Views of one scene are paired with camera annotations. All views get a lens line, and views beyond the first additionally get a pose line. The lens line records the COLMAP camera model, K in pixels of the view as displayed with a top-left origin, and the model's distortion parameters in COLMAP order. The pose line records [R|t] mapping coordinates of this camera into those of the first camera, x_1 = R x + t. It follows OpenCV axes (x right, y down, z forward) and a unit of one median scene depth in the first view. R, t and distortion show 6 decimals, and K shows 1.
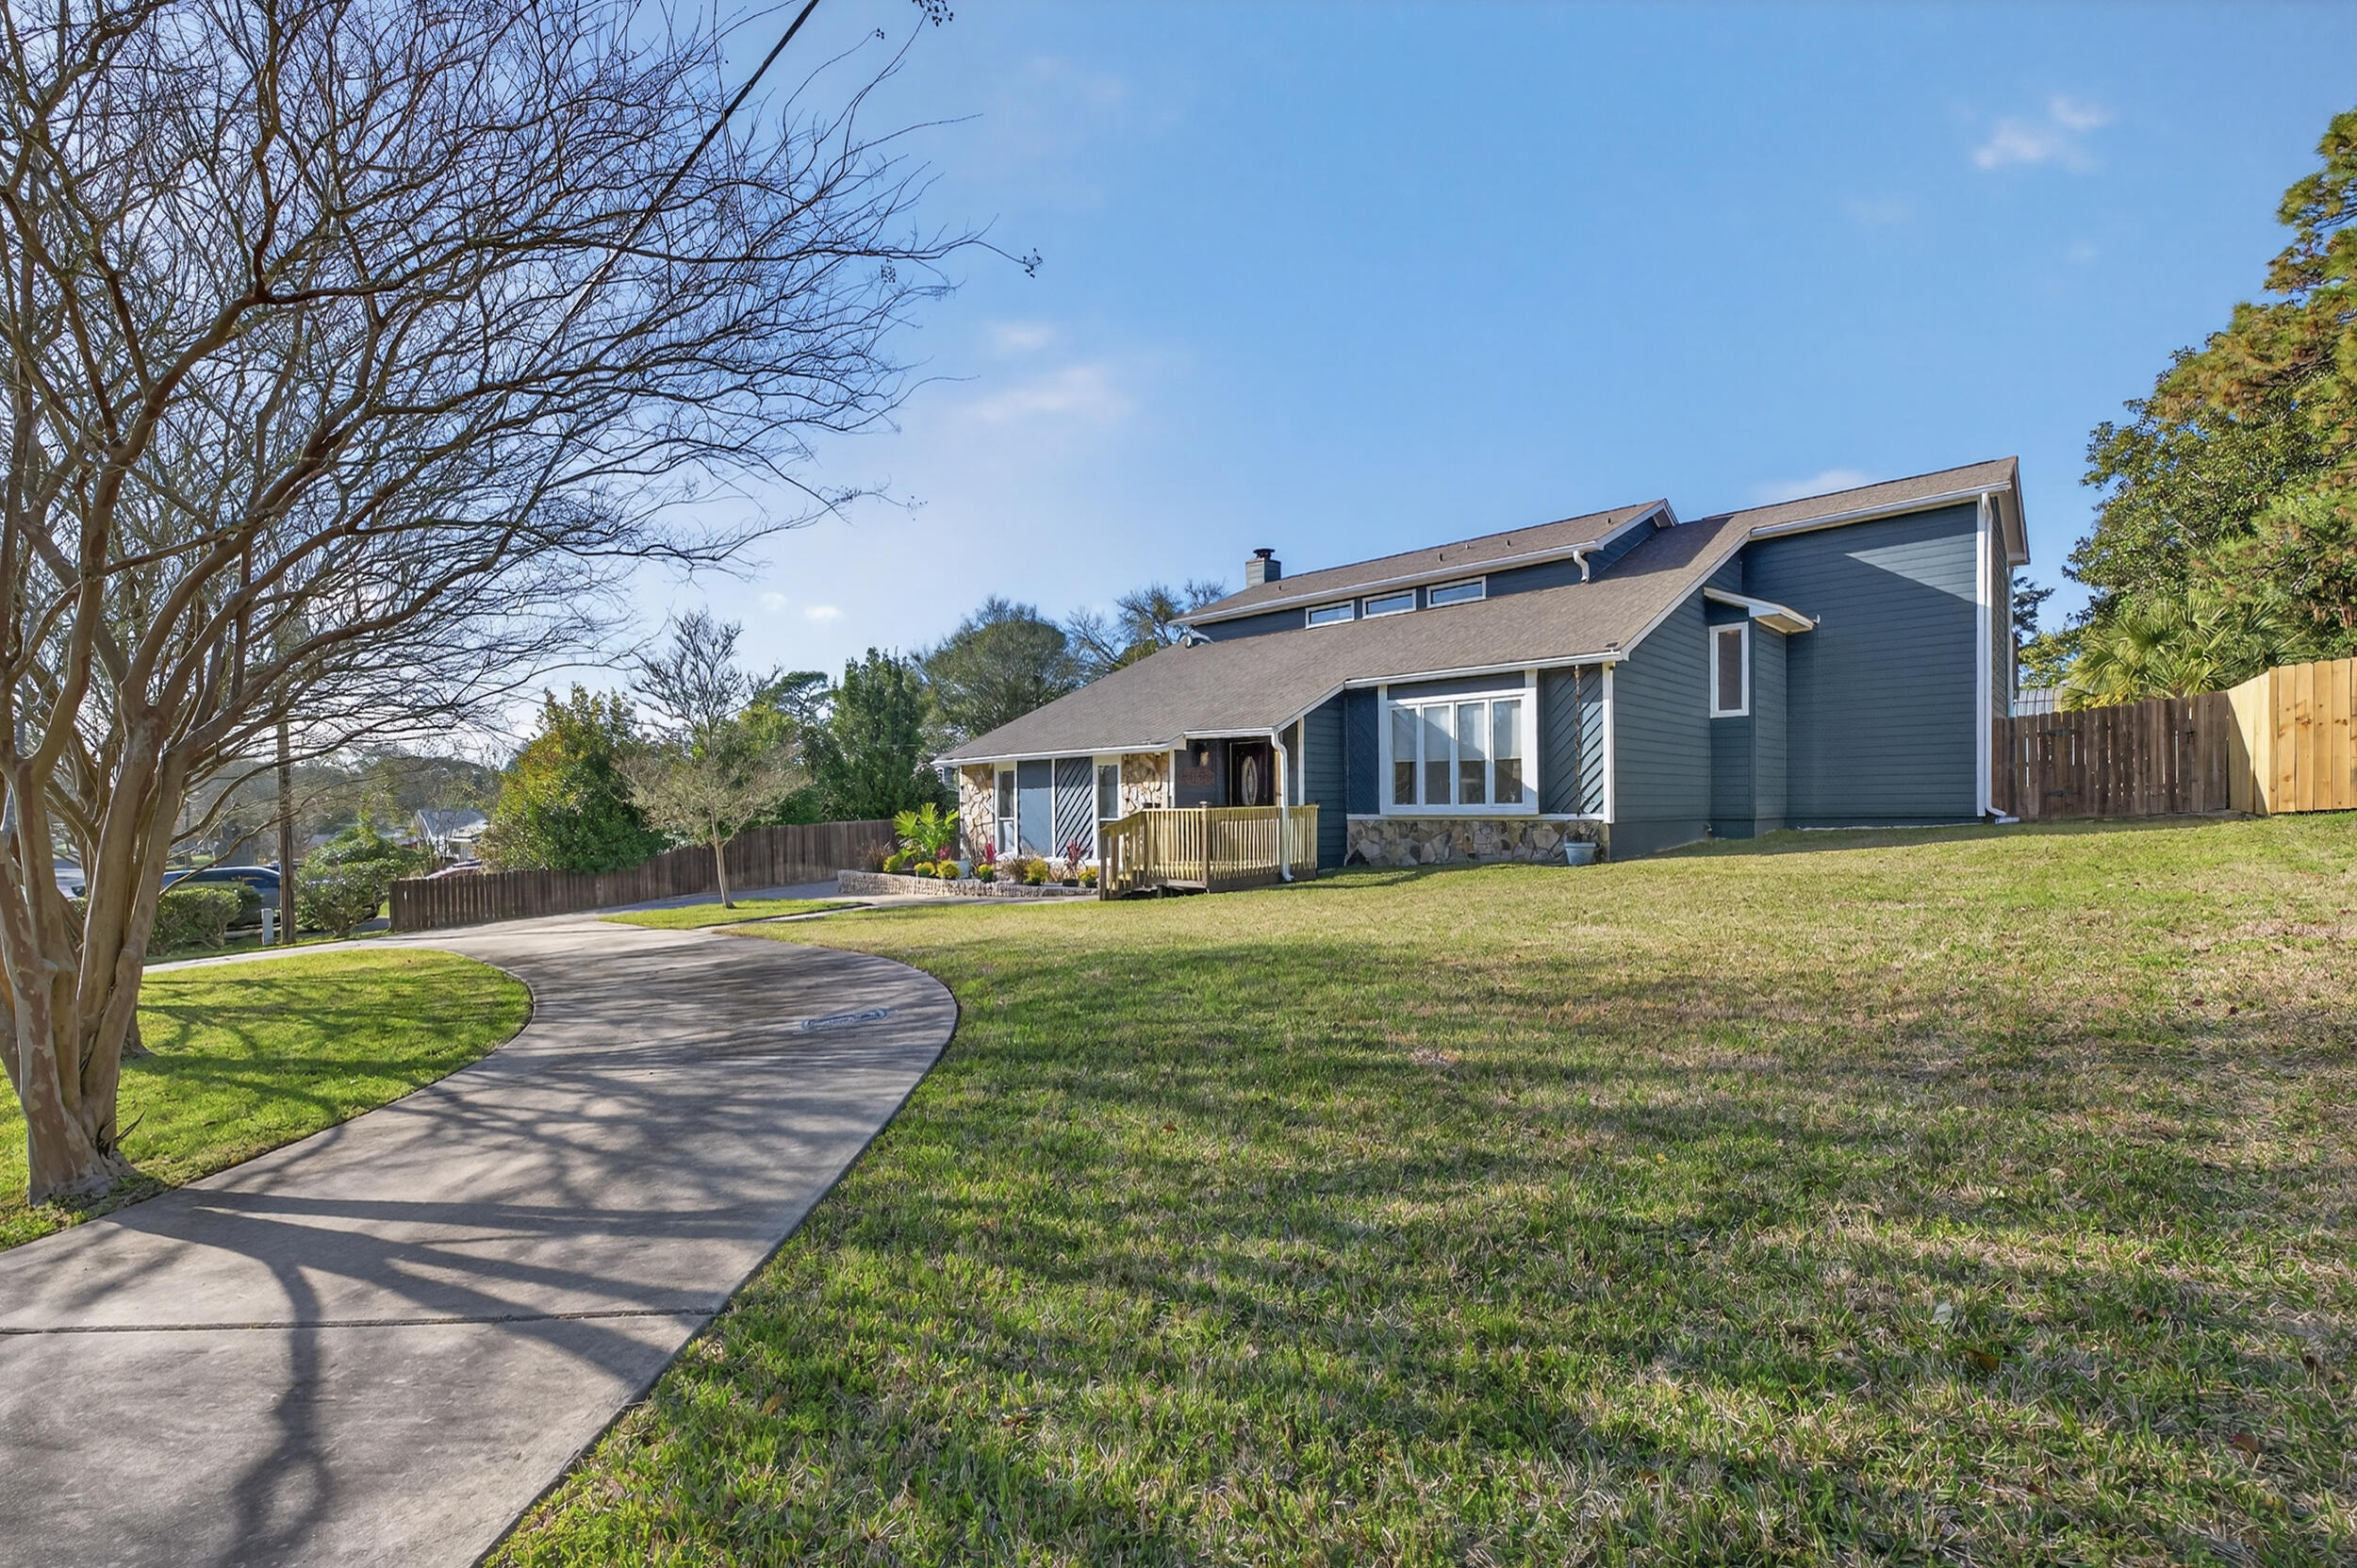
lens RADIAL K [[993.5, 0, 1191.5], [0, 993.5, 793.7], [0, 0, 1]] dist [-0.002735, 0.000304]
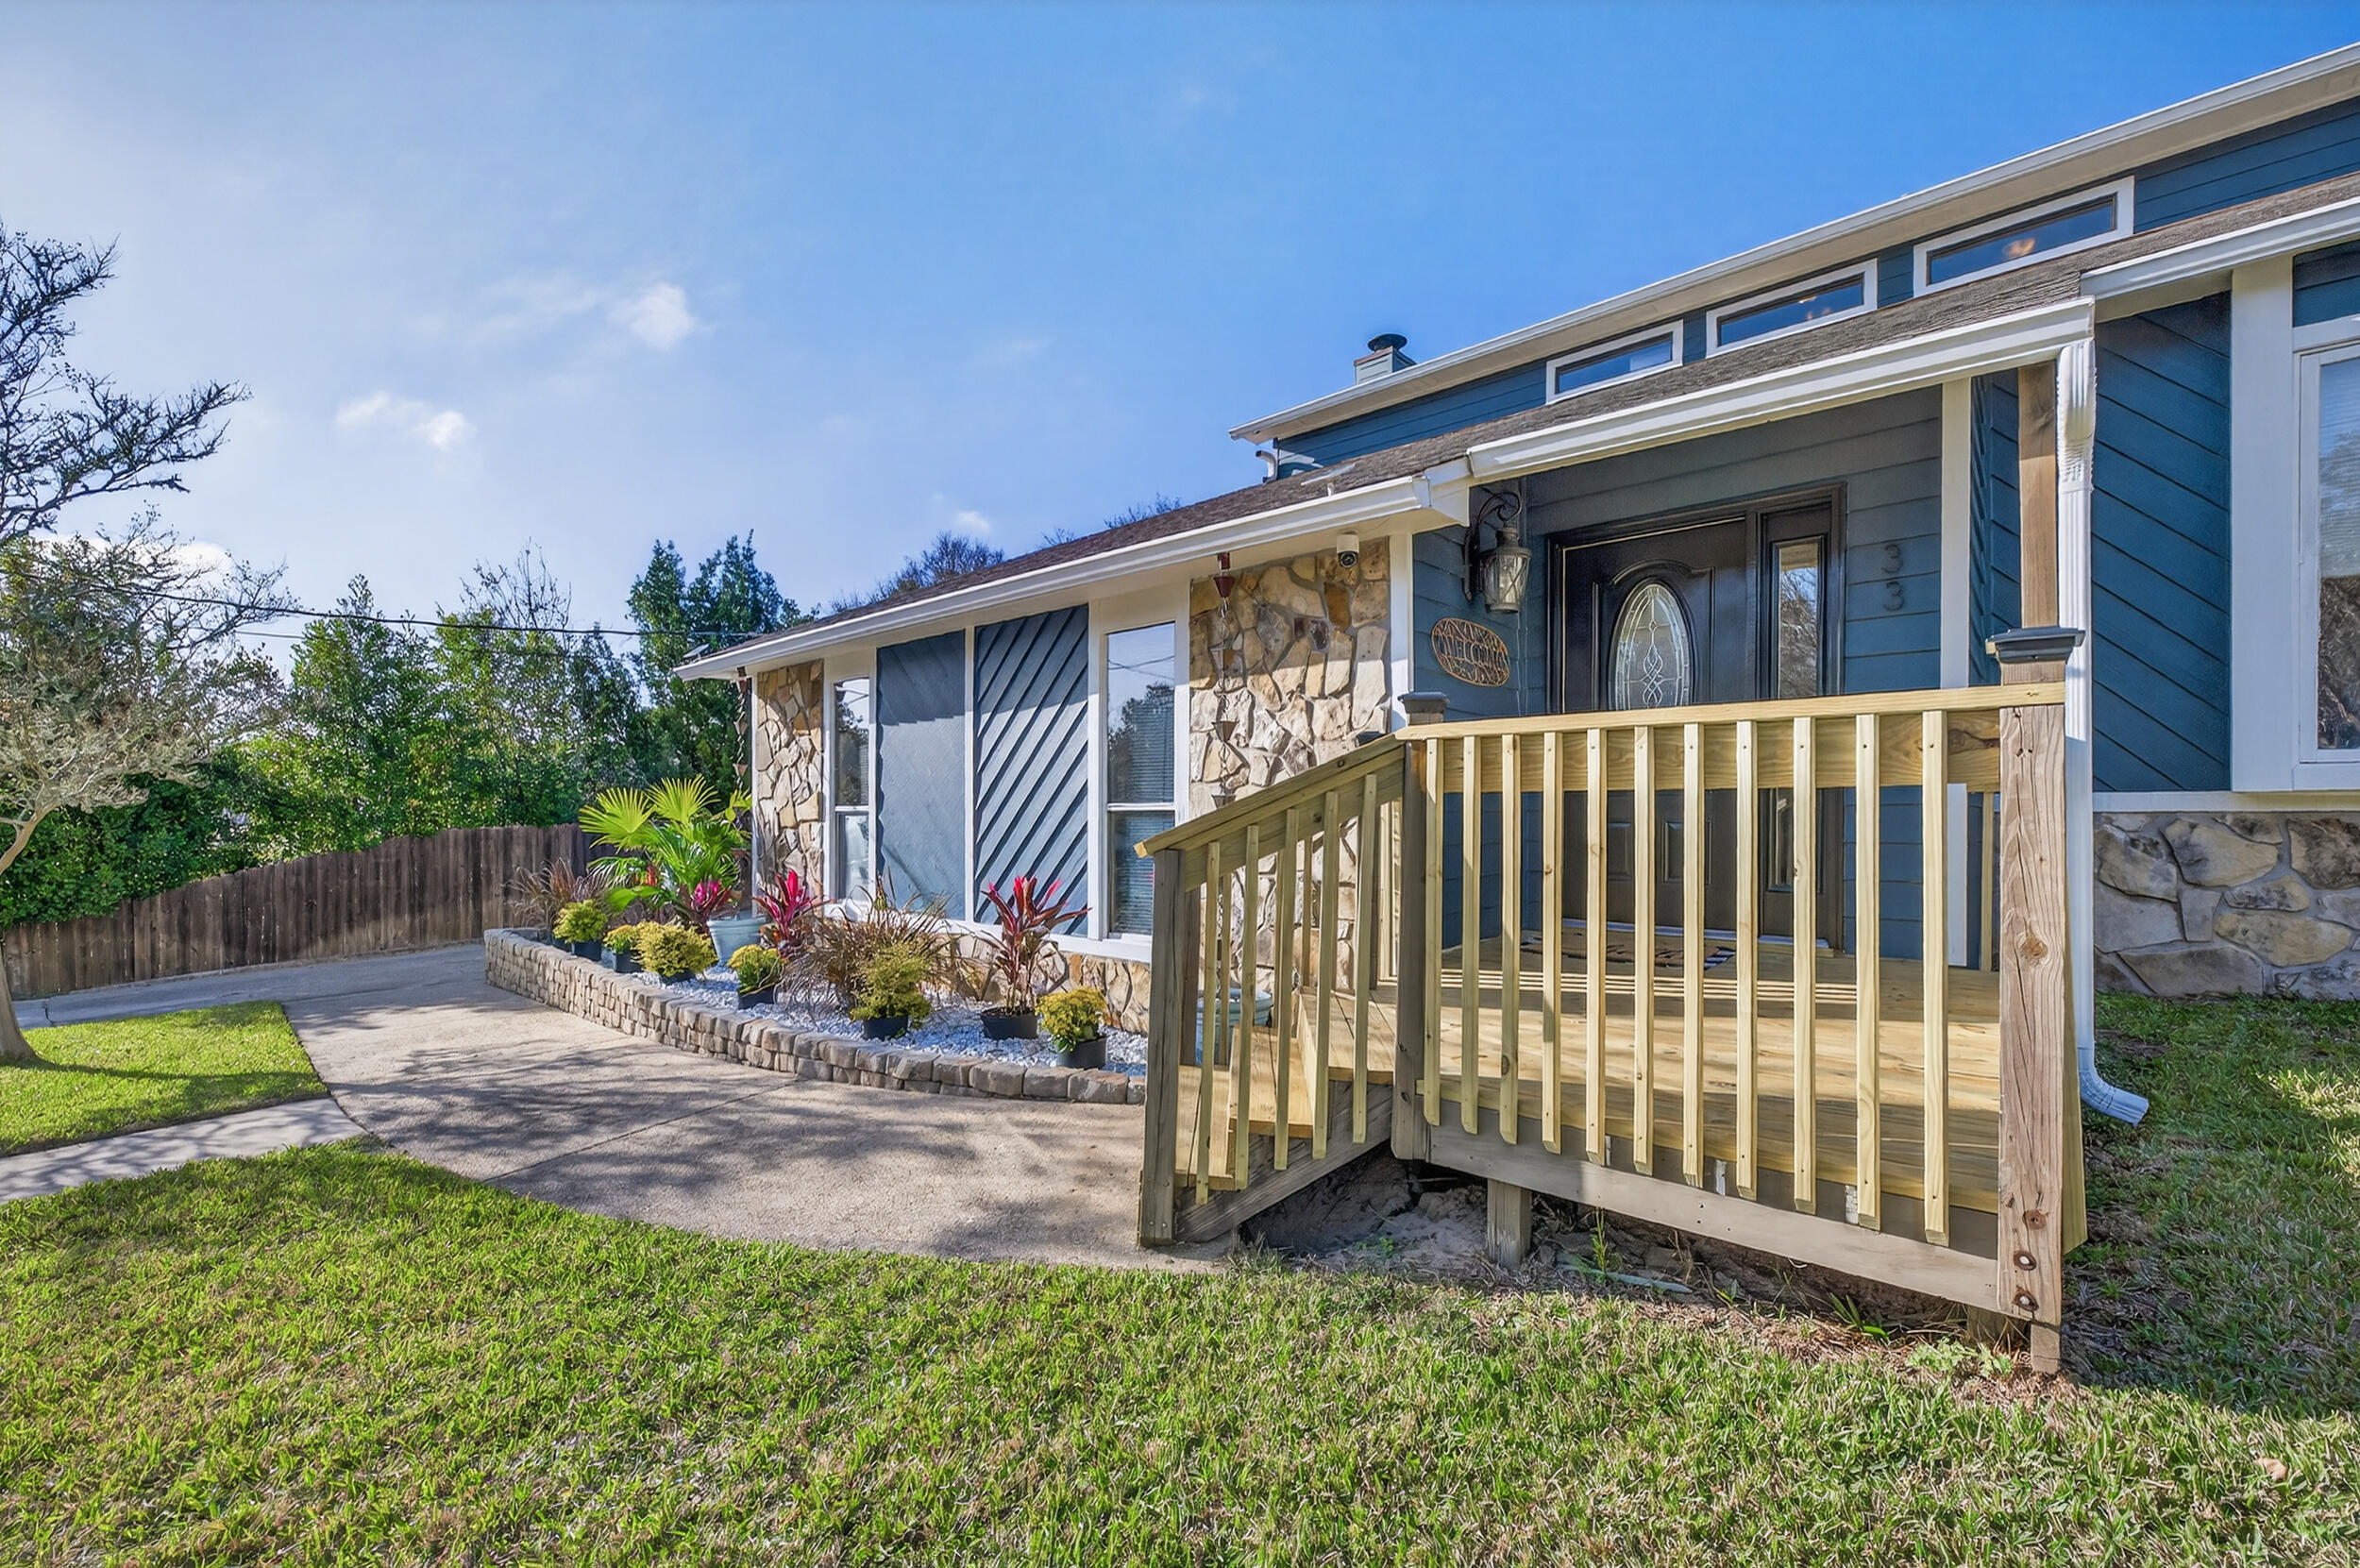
lens RADIAL K [[994.7, 0, 1173.9], [0, 994.7, 797.5], [0, 0, 1]] dist [-0.002735, 0.000304]
pose [[0.999910, 0.011587, 0.006831, -0.071727], [-0.011533, 0.999903, -0.007872, 0.024070], [-0.006921, 0.007793, 0.999946, 0.661656]]
